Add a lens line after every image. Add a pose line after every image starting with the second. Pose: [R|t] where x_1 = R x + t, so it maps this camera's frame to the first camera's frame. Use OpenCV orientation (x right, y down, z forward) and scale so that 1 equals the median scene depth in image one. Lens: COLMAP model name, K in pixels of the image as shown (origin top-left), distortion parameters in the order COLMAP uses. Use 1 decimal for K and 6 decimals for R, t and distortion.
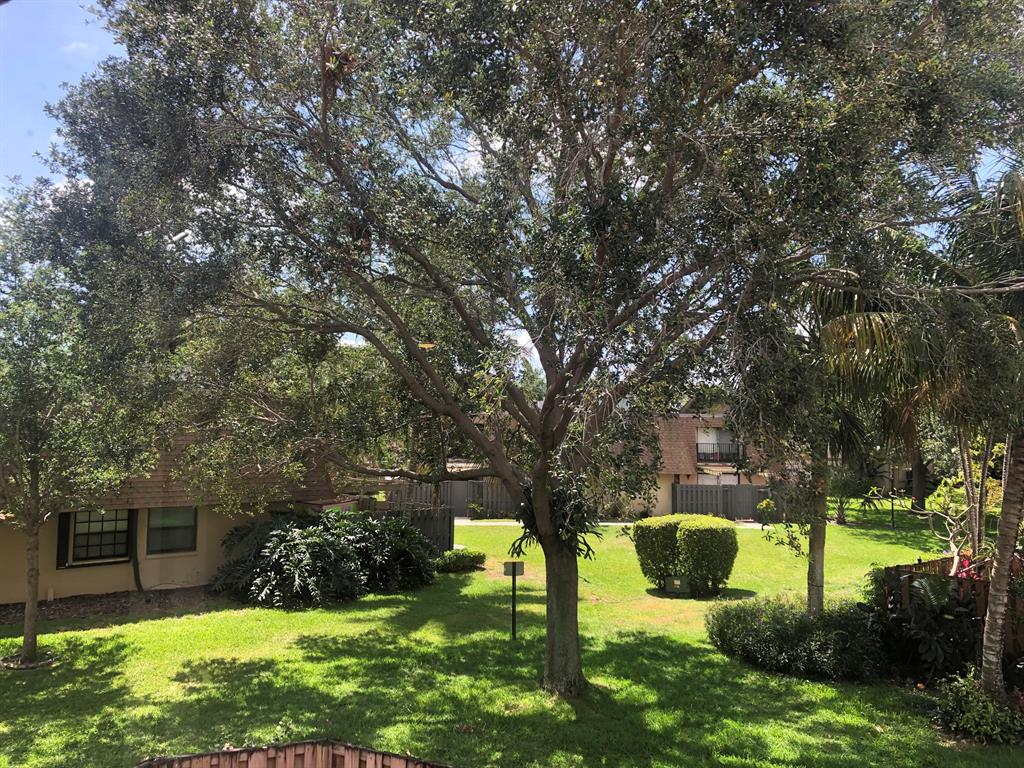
lens RADIAL K [[842.6, 0, 505.0], [0, 842.6, 392.4], [0, 0, 1]] dist [0.046488, -0.037254]
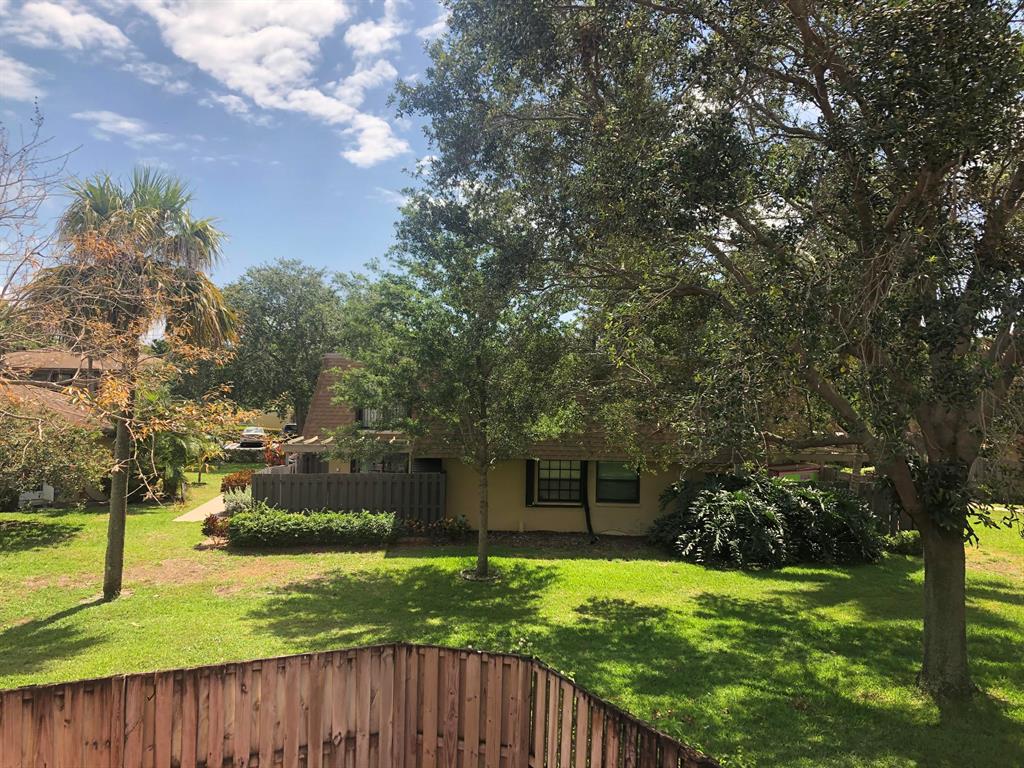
lens RADIAL K [[842.6, 0, 501.1], [0, 842.6, 379.0], [0, 0, 1]] dist [0.046488, -0.037254]
pose [[0.818999, 0.004407, -0.573778, 0.138742], [0.008934, 0.999751, 0.020432, 0.004999], [0.573726, -0.021861, 0.818756, 0.021111]]
